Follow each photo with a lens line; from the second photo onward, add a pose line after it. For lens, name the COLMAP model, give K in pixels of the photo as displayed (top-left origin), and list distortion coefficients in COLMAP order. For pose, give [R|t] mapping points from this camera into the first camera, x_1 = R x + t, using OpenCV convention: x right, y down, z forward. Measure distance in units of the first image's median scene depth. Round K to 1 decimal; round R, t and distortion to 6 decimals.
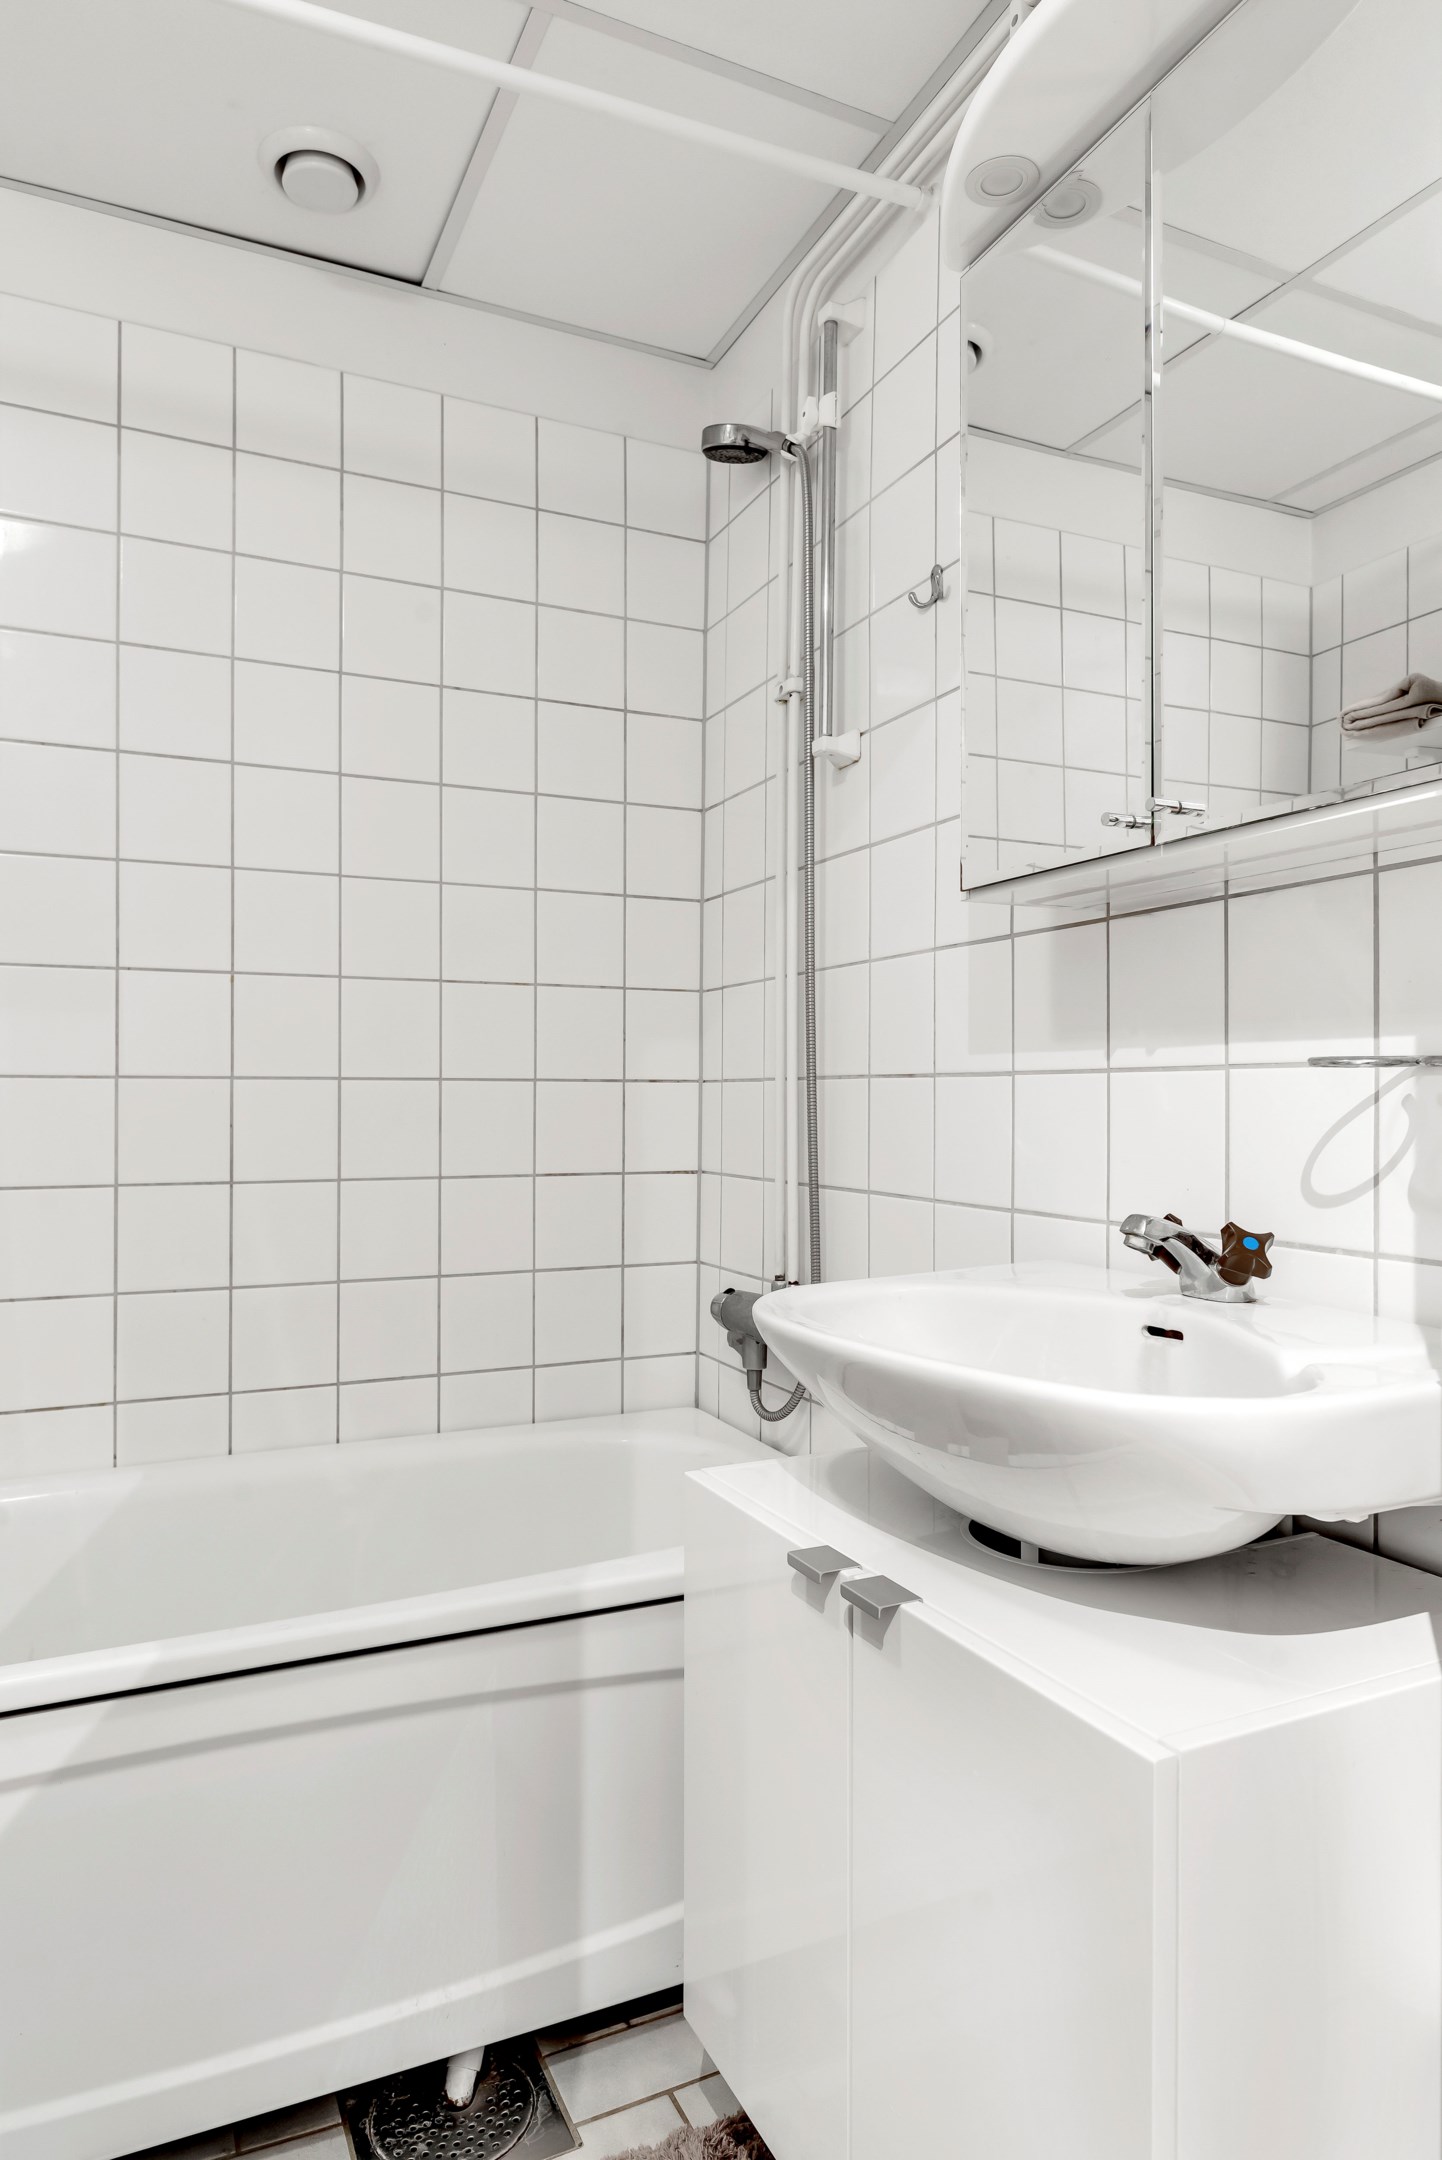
lens RADIAL K [[1983.0, 0, 721.0], [0, 1983.0, 1080.0], [0, 0, 1]] dist [-0.002064, -0.011803]
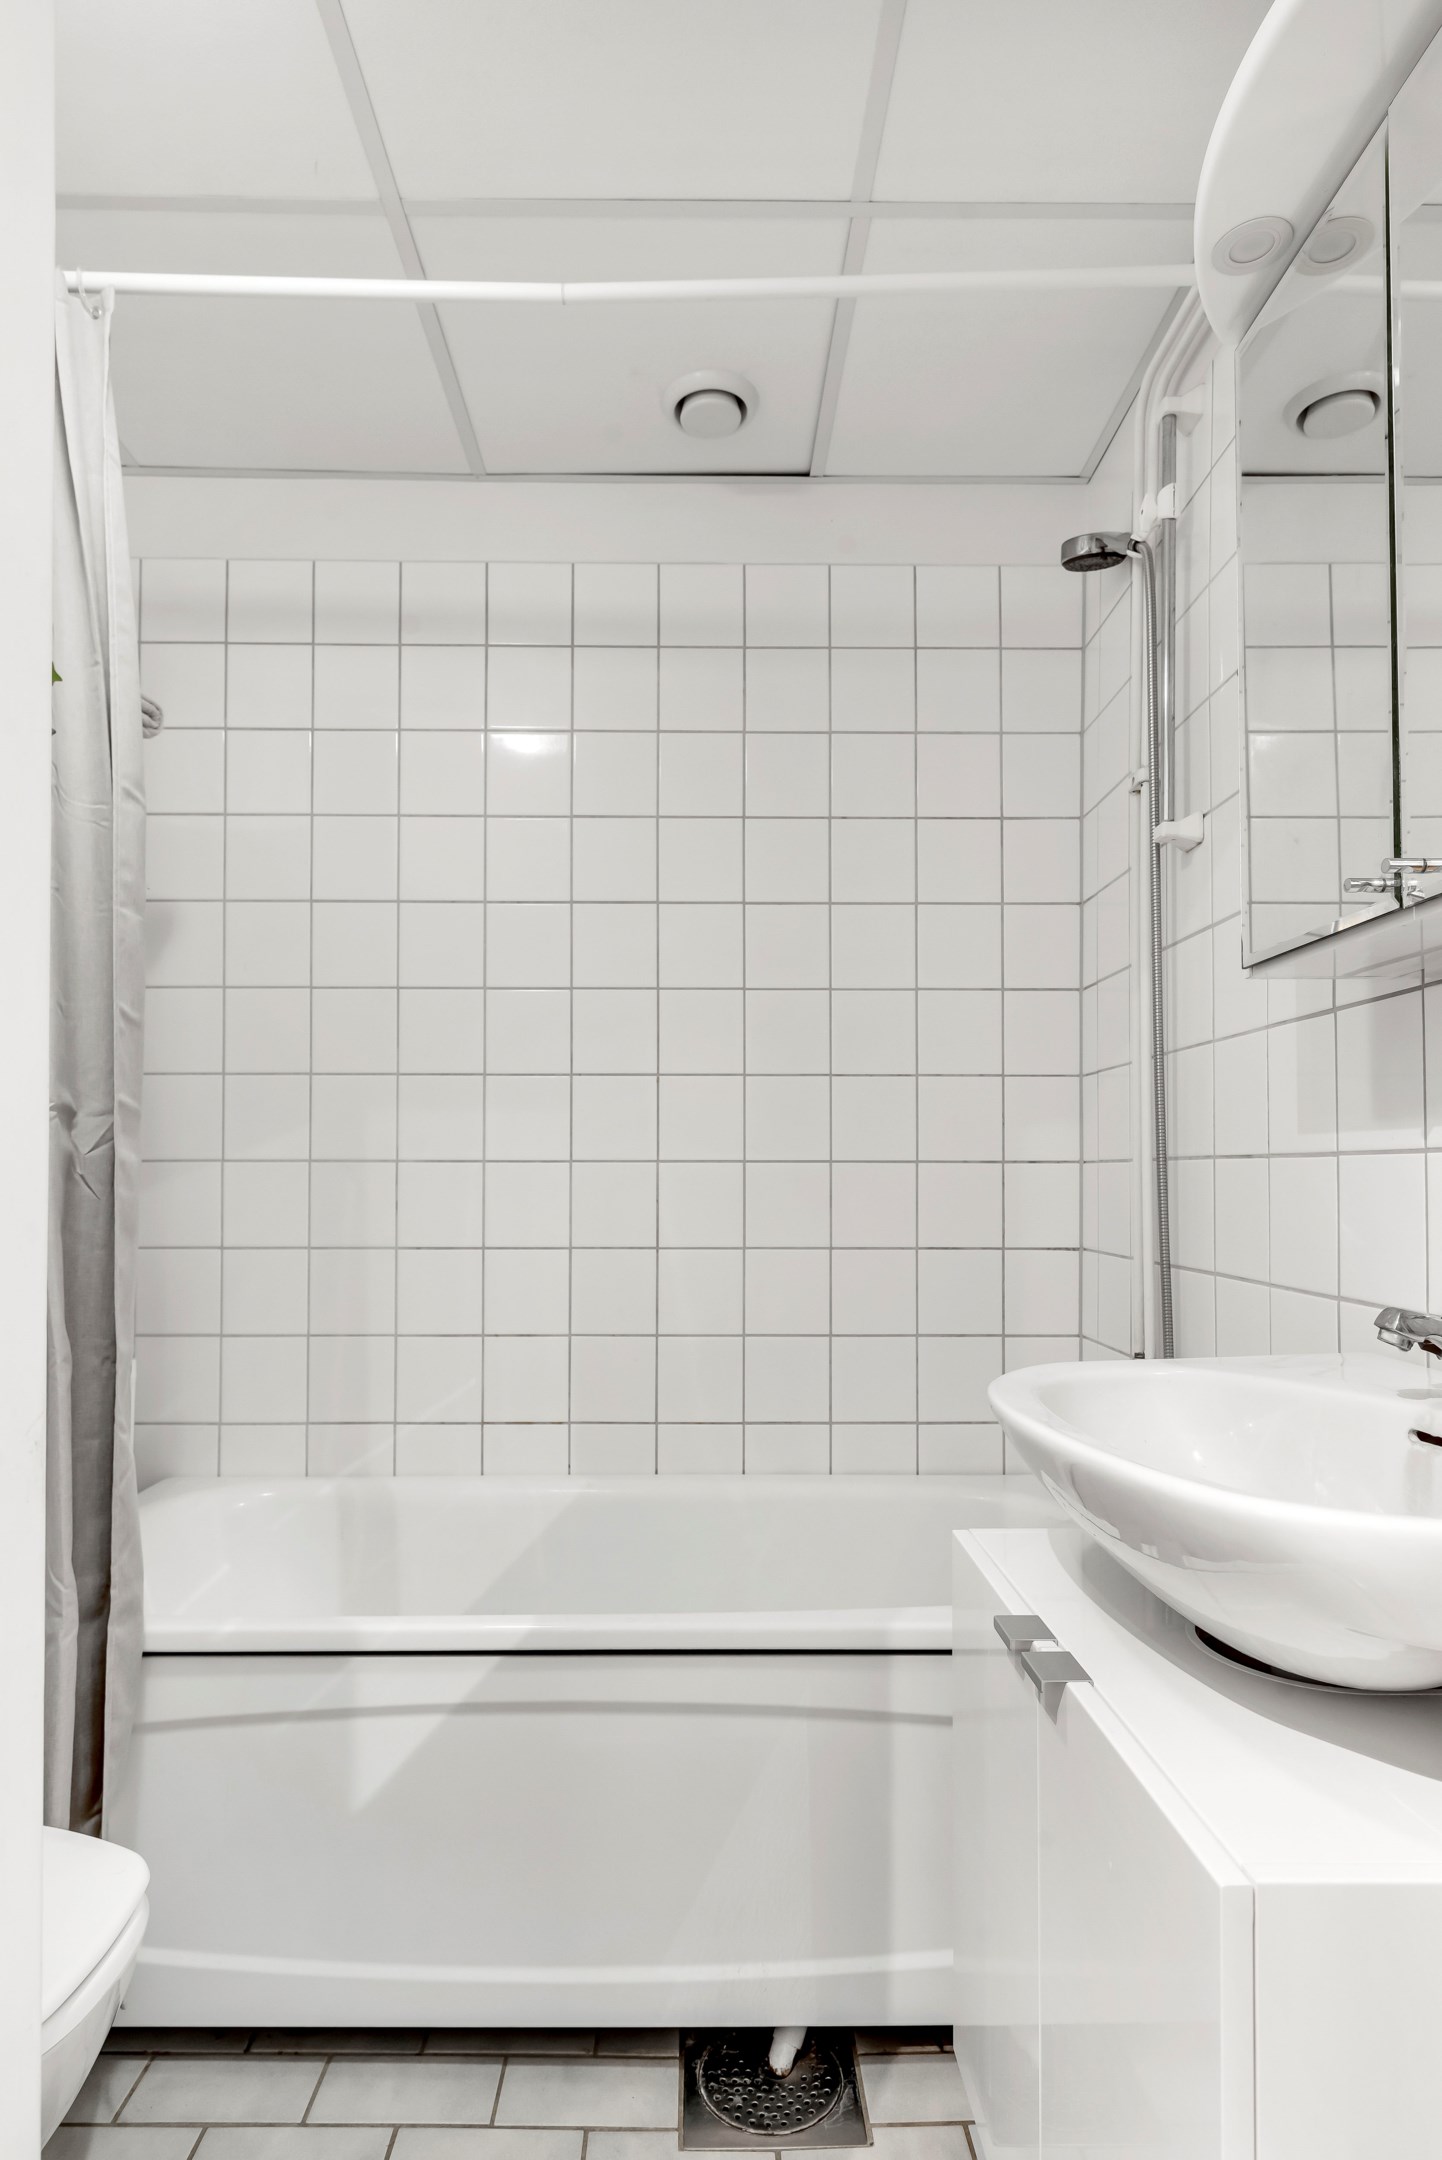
lens RADIAL K [[1881.2, 0, 721.0], [0, 1881.2, 1080.0], [0, 0, 1]] dist [0.007861, -0.003294]
pose [[0.797259, -0.028659, -0.602957, 0.462877], [0.007461, 0.999264, -0.037631, -0.007010], [0.603592, 0.025503, 0.796885, 0.101373]]
